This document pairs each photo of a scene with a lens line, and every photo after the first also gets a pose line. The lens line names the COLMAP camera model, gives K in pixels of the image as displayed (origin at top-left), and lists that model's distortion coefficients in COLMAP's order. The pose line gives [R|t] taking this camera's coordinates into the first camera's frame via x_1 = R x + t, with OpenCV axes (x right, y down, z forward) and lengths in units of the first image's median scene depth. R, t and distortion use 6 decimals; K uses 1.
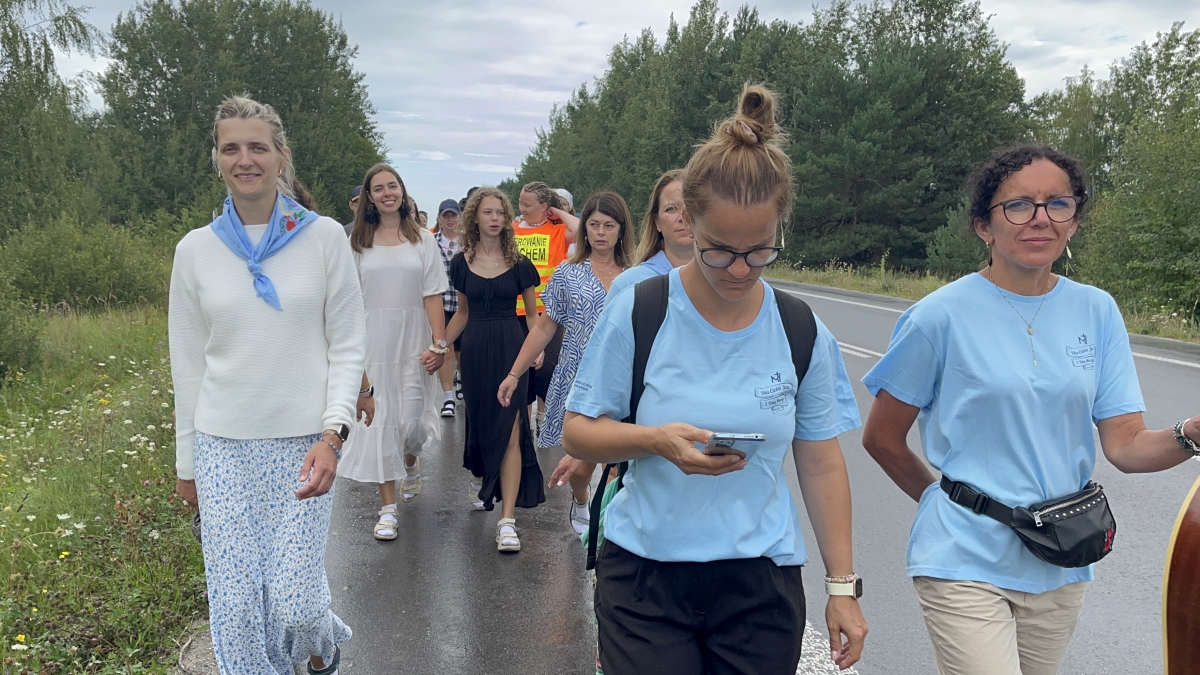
lens RADIAL K [[1065.2, 0, 608.6], [0, 1065.2, 363.1], [0, 0, 1]] dist [0.051499, -0.054205]
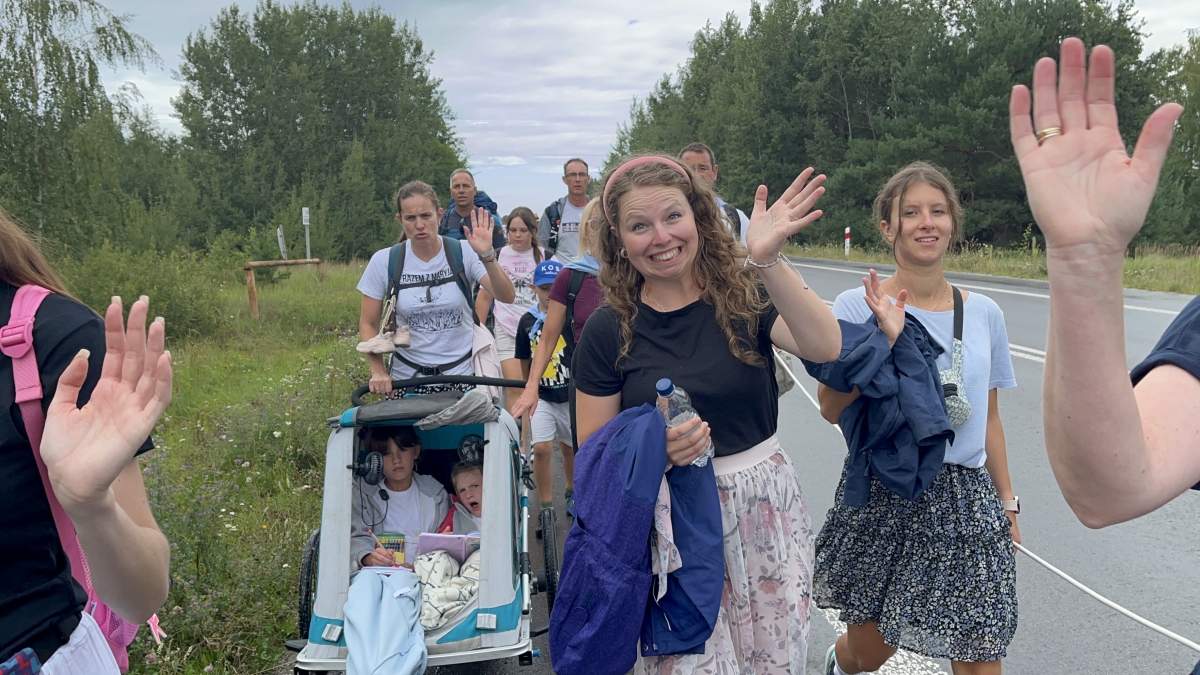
lens RADIAL K [[1065.2, 0, 628.8], [0, 1065.2, 347.7], [0, 0, 1]] dist [0.051499, -0.054205]
pose [[0.996455, -0.051751, -0.066332, -0.007206], [0.051116, 0.998629, -0.011240, -0.007305], [0.066822, 0.007810, 0.997734, 0.054693]]
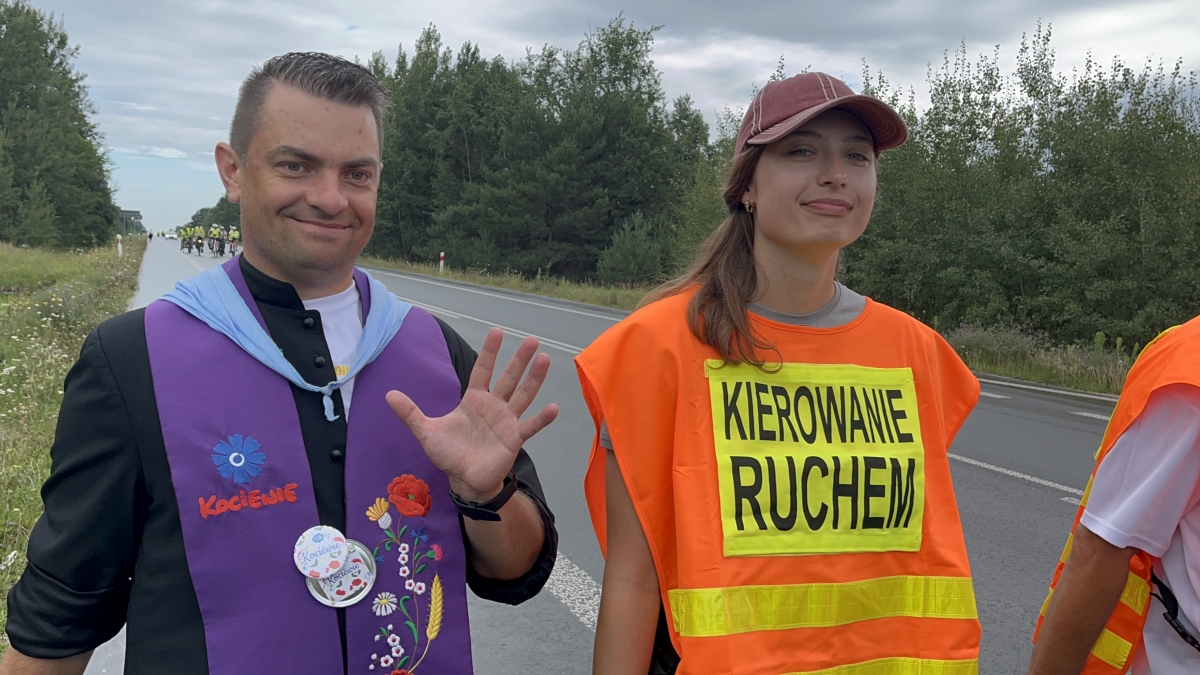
lens RADIAL K [[1065.2, 0, 639.5], [0, 1065.2, 350.2], [0, 0, 1]] dist [0.051499, -0.054205]
pose [[0.965544, 0.008423, 0.260105, 0.016563], [-0.001726, 0.999661, -0.025966, 0.017713], [-0.260236, 0.024622, 0.965231, -0.139441]]
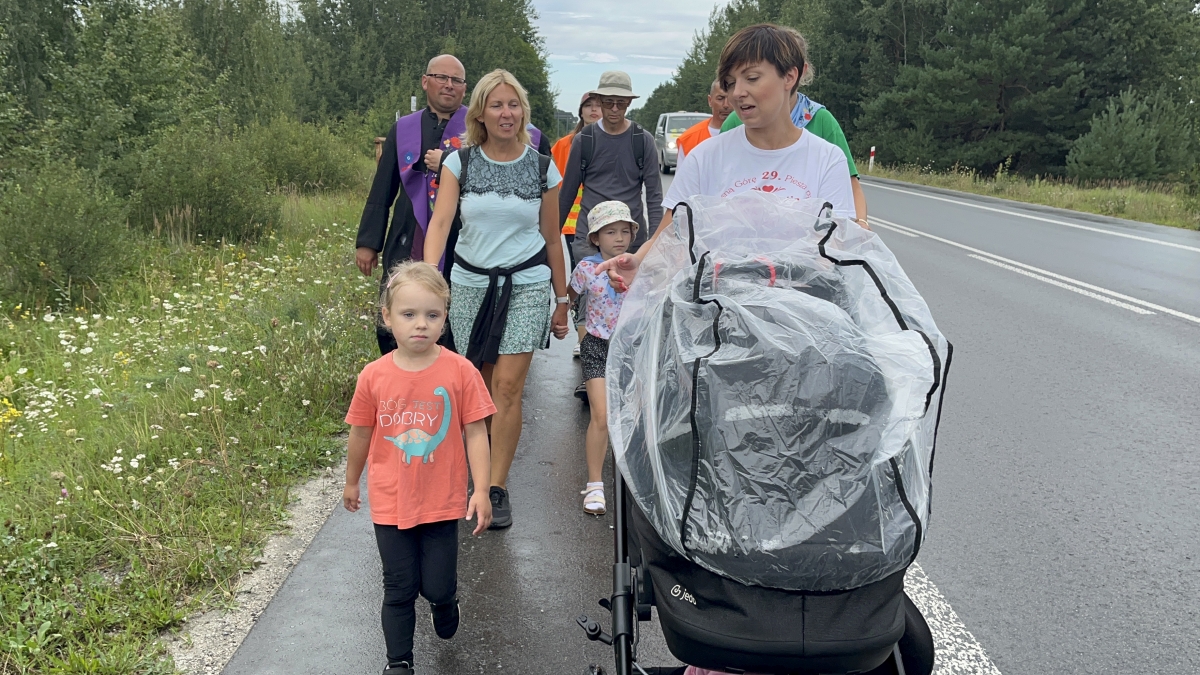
lens RADIAL K [[1065.2, 0, 585.5], [0, 1065.2, 359.4], [0, 0, 1]] dist [0.051499, -0.054205]
pose [[0.986016, 0.046679, -0.159977, 0.014233], [-0.033241, 0.995768, 0.085675, 0.008648], [0.163300, -0.079159, 0.983396, -0.059995]]
